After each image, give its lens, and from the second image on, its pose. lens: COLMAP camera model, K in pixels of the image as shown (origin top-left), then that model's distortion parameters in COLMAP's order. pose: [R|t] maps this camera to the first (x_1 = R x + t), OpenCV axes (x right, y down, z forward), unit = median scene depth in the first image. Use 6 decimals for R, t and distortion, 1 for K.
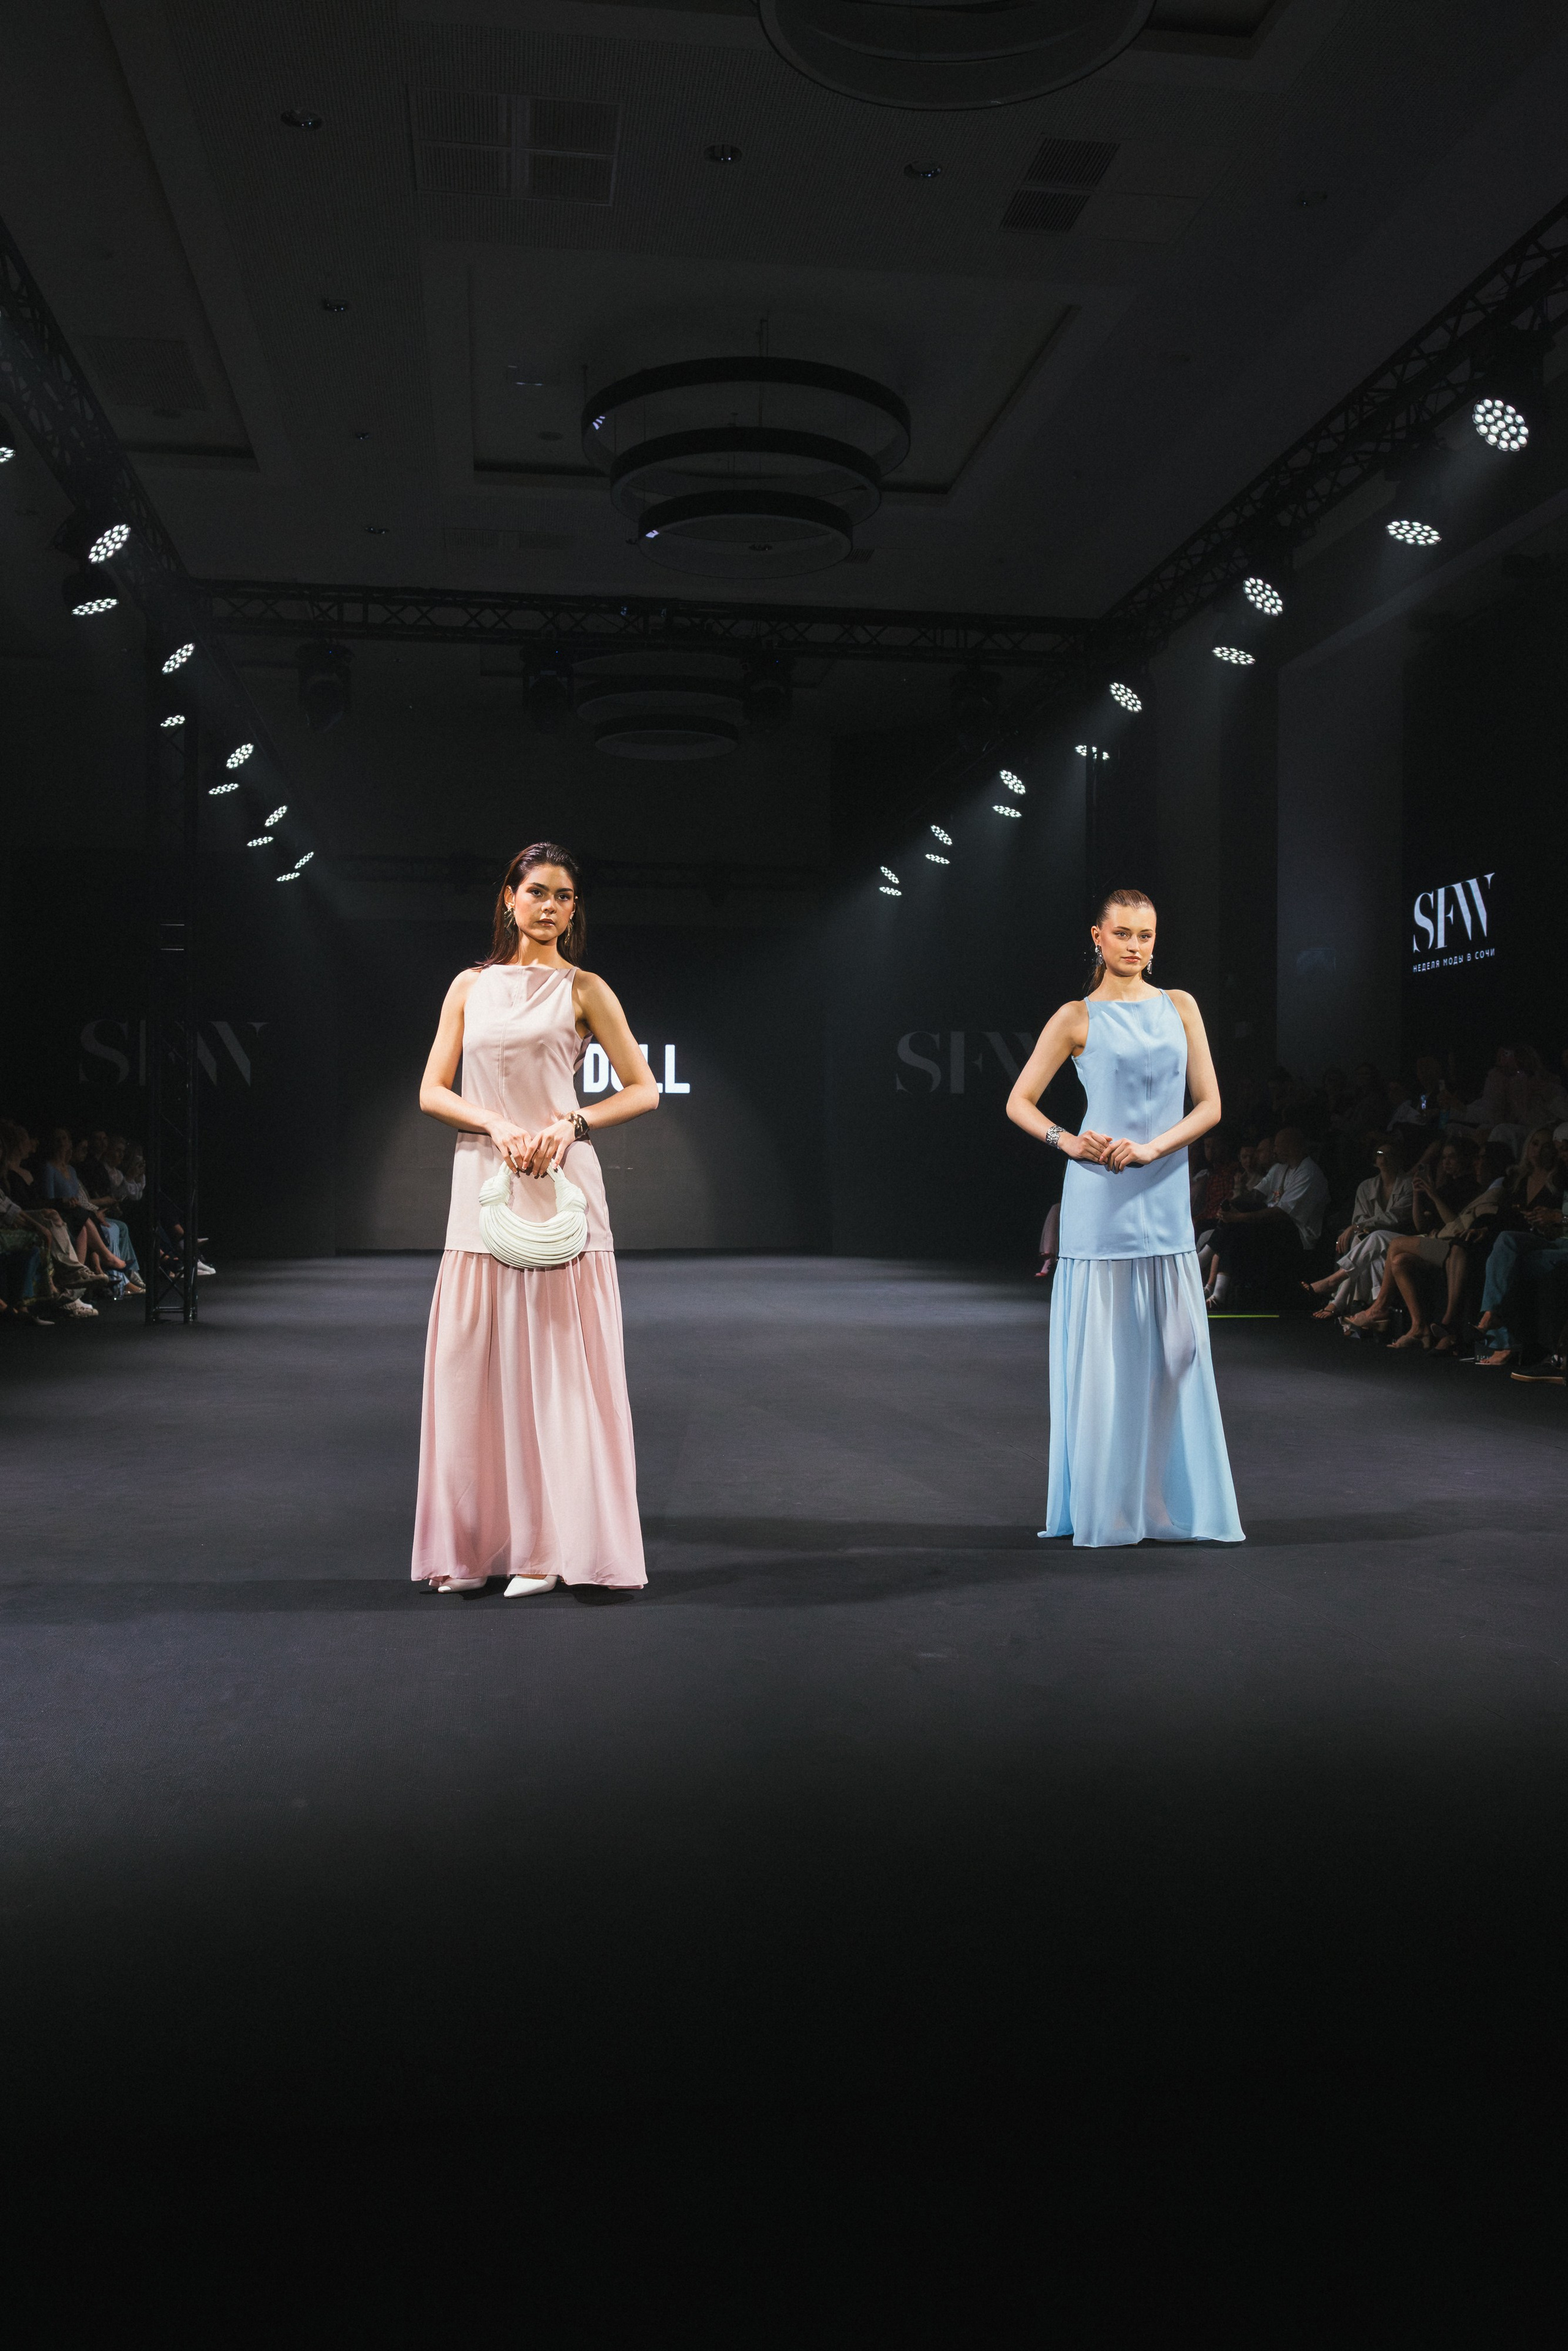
lens RADIAL K [[1944.9, 0, 768.1], [0, 1944.9, 1195.2], [0, 0, 1]] dist [0.002387, 0.006968]
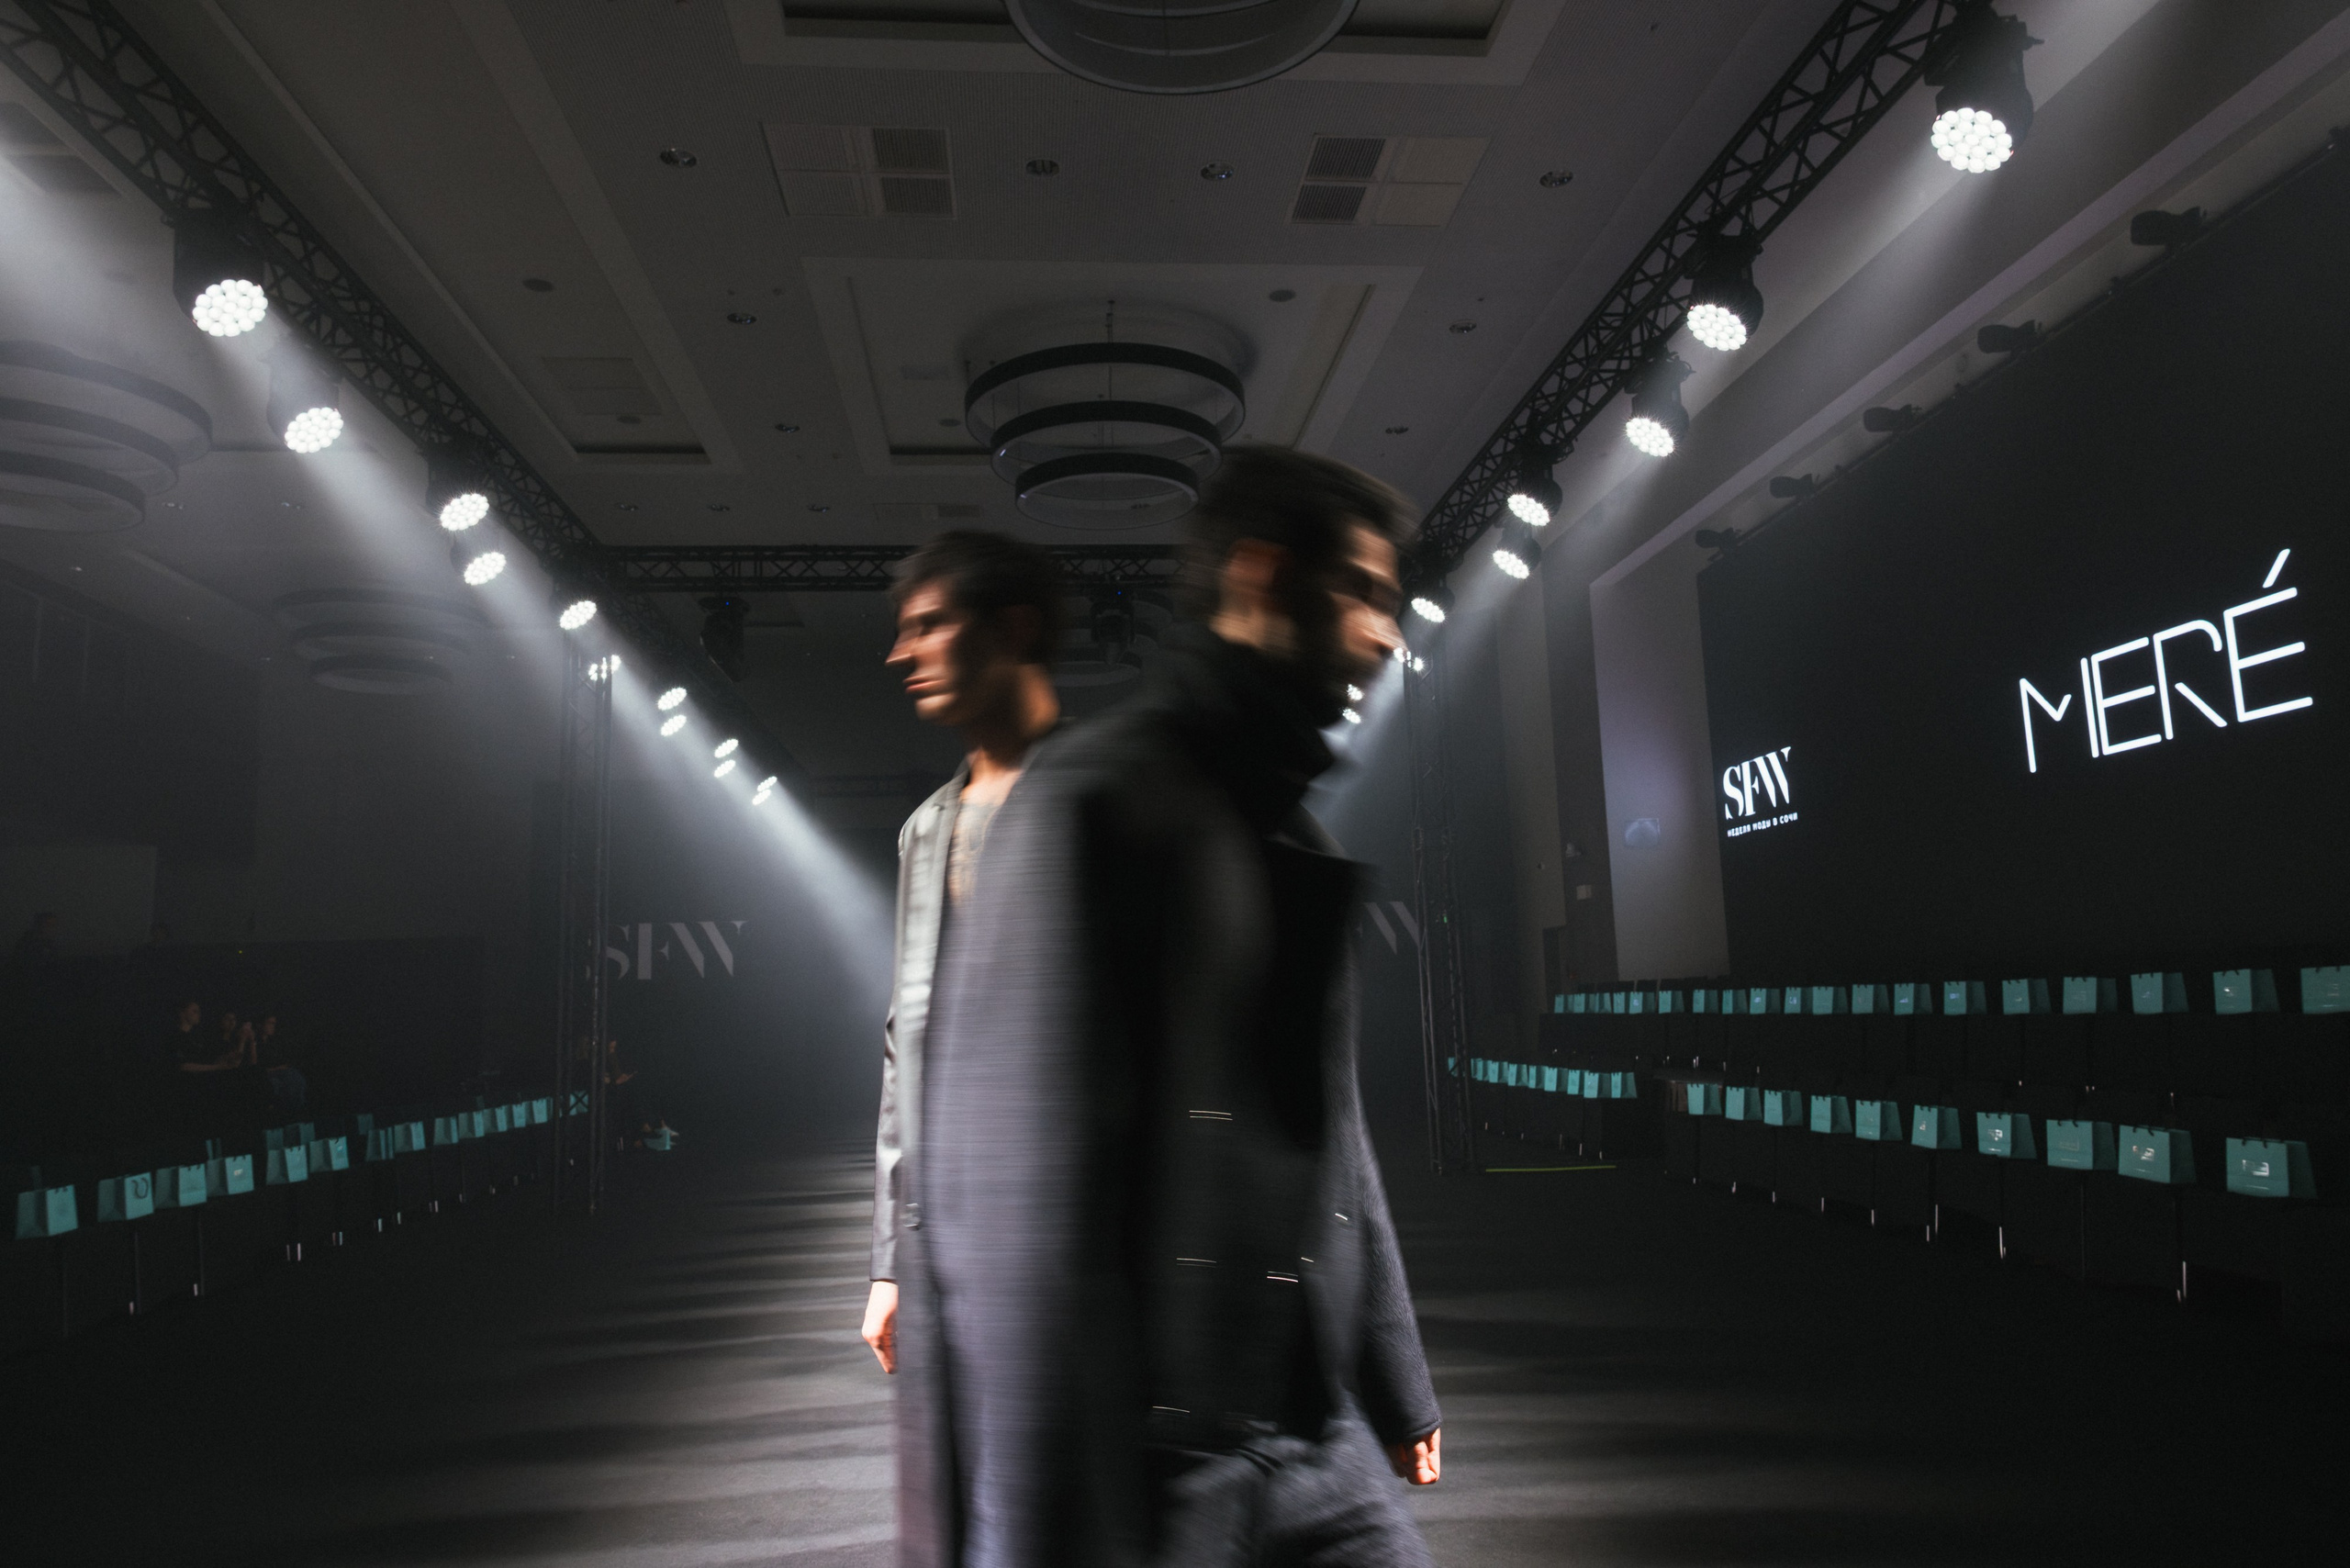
lens RADIAL K [[1548.4, 0, 1177.6], [0, 1548.4, 811.1], [0, 0, 1]] dist [0.005915, 0.000632]
pose [[0.998290, -0.044021, -0.038453, 0.065948], [0.038137, 0.989100, -0.142223, -0.018127], [0.044294, 0.140514, 0.989087, 0.123223]]
